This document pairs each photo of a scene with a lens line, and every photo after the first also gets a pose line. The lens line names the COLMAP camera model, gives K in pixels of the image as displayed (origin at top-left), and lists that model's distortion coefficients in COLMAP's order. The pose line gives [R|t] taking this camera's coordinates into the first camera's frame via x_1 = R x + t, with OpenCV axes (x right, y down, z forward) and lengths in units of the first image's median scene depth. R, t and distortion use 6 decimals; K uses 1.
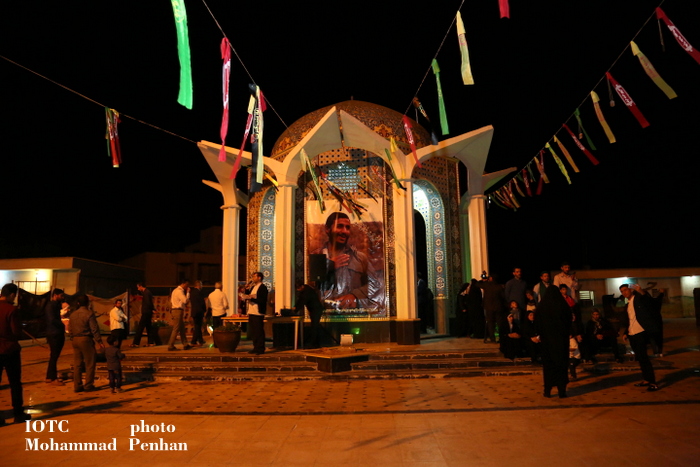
lens RADIAL K [[465.7, 0, 350.0], [0, 465.7, 233.5], [0, 0, 1]] dist [-0.054913, 0.002355]
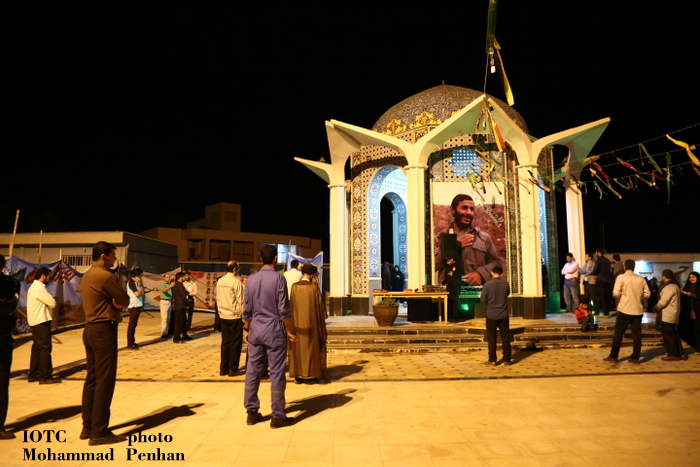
lens RADIAL K [[465.7, 0, 350.0], [0, 465.7, 233.5], [0, 0, 1]] dist [-0.054913, 0.002355]
pose [[0.996798, 0.020030, 0.077415, -0.362867], [-0.023494, 0.998751, 0.044100, 0.002630], [-0.076435, -0.045777, 0.996023, -0.028090]]
